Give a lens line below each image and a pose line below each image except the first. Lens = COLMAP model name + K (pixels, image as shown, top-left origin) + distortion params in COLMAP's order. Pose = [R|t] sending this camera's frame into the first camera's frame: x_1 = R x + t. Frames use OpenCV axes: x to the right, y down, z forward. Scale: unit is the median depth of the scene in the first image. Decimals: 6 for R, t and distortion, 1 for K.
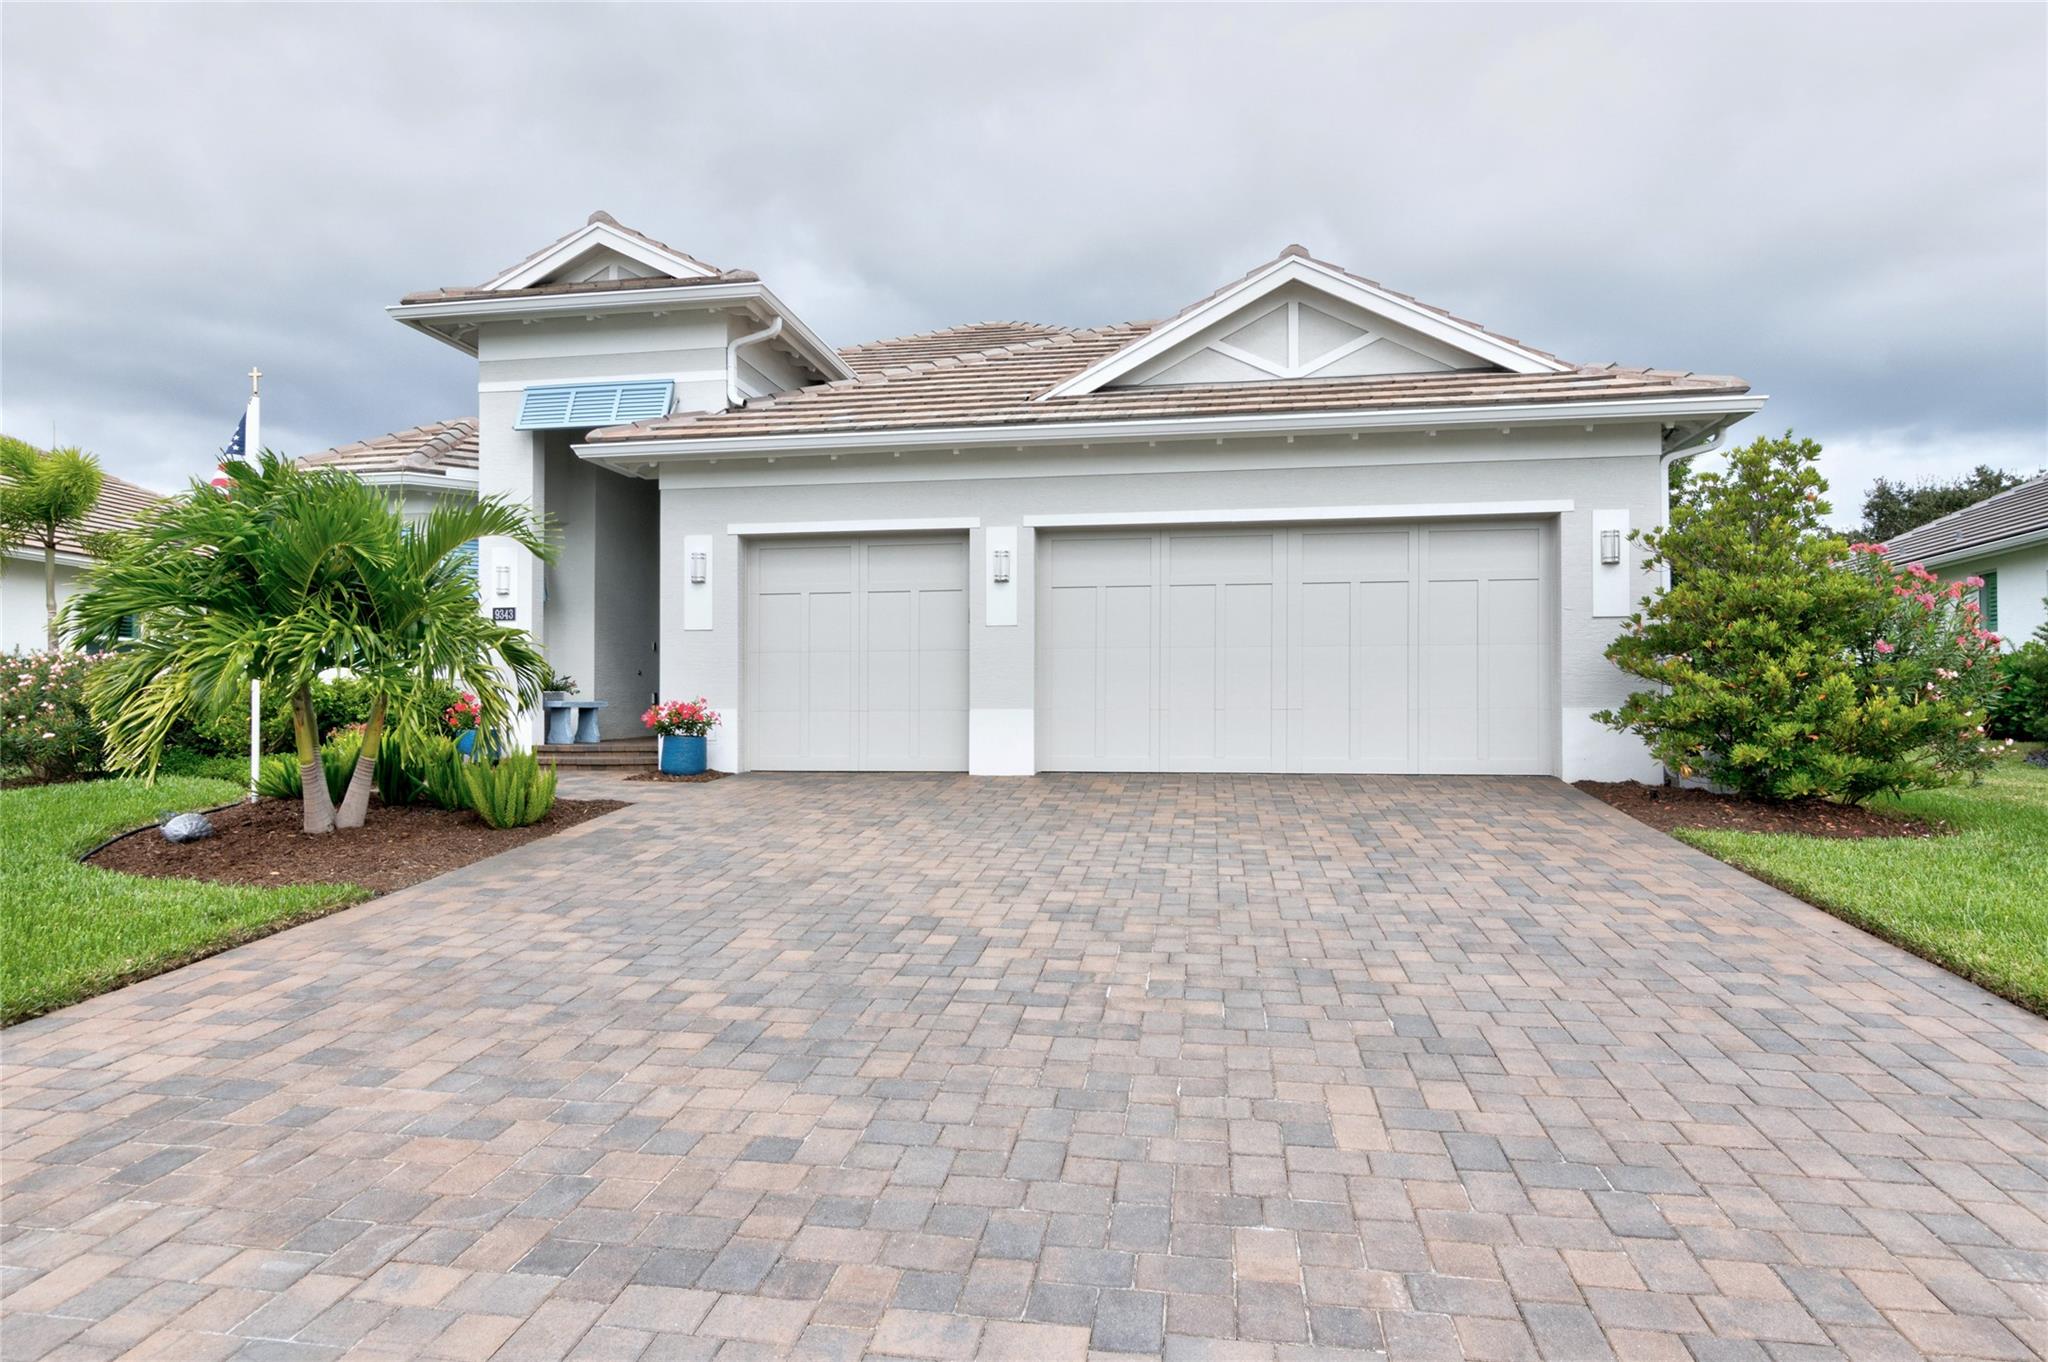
lens RADIAL K [[1162.5, 0, 1019.5], [0, 1162.5, 684.0], [0, 0, 1]] dist [-0.007689, -0.000640]
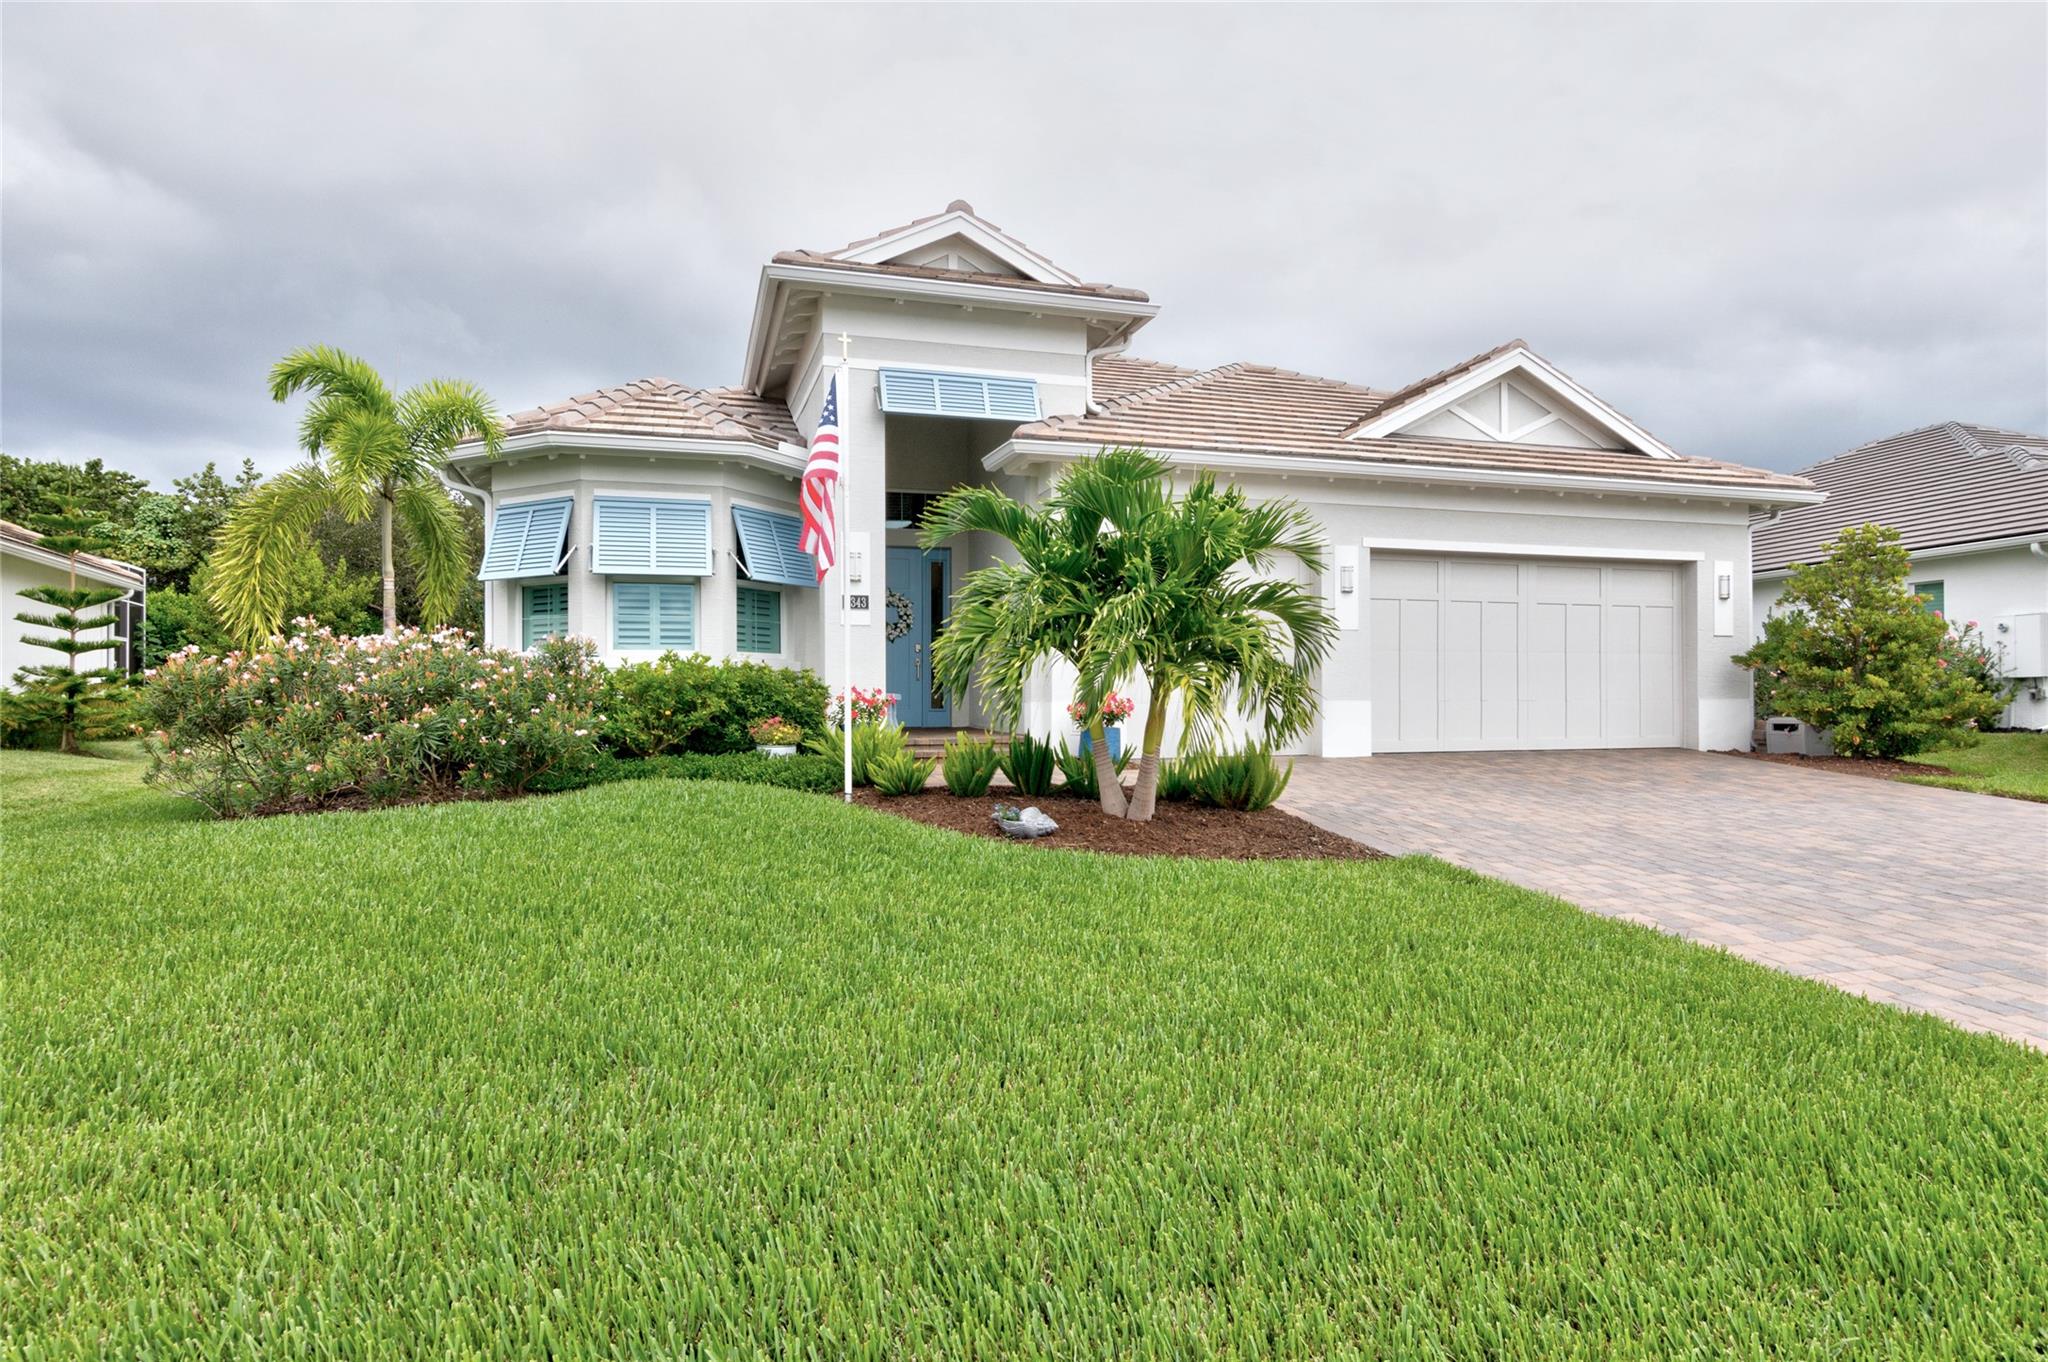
lens RADIAL K [[1162.5, 0, 1011.9], [0, 1162.5, 682.7], [0, 0, 1]] dist [-0.007689, -0.000640]
pose [[0.893389, 0.005691, 0.449249, -0.847896], [-0.005180, 0.999984, -0.002366, 0.007999], [-0.449255, -0.000214, 0.893404, 0.102896]]
